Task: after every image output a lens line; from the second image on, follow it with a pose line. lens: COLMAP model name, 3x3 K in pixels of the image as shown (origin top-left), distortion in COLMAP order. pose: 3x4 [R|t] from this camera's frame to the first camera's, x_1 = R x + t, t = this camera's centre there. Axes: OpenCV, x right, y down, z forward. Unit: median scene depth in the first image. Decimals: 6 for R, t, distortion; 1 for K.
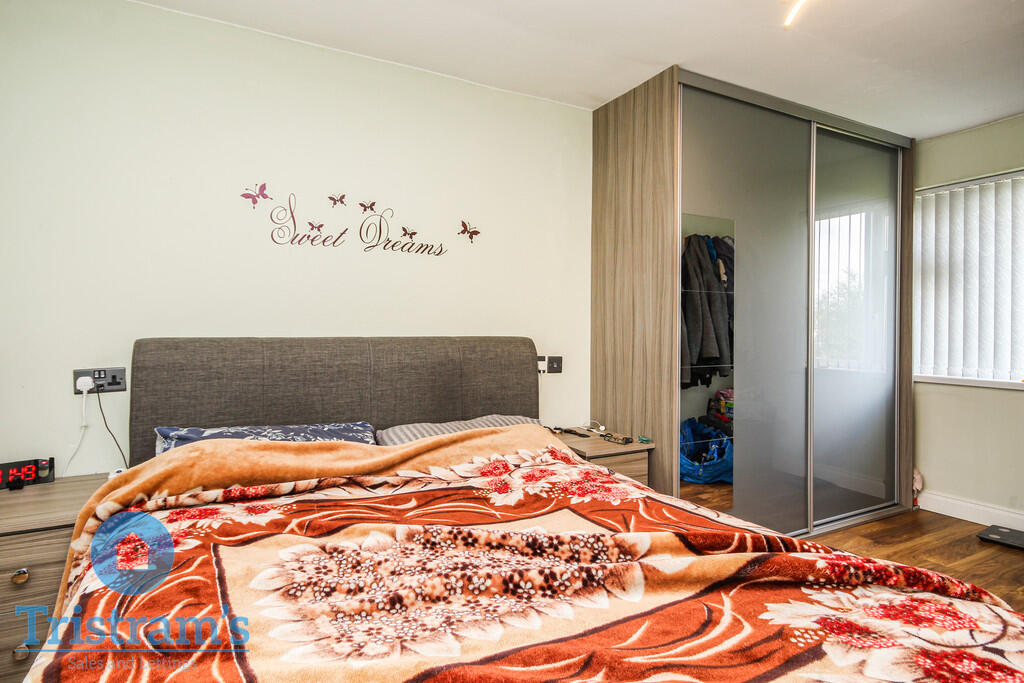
lens RADIAL K [[535.1, 0, 512.2], [0, 535.1, 333.6], [0, 0, 1]] dist [-0.007278, -0.002136]
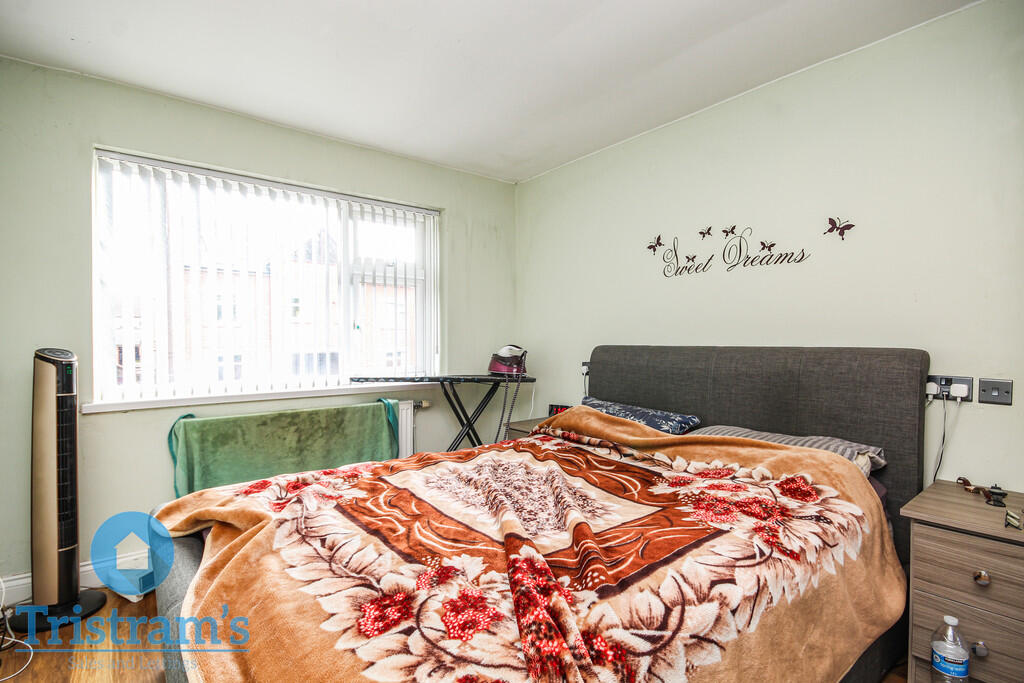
lens RADIAL K [[493.2, 0, 512.7], [0, 493.2, 346.6], [0, 0, 1]] dist [0.005759, -0.000621]
pose [[0.193495, 0.009409, -0.981056, 0.731458], [-0.005423, 0.999949, 0.008521, 0.000461], [0.981086, 0.003671, 0.193536, 0.378384]]
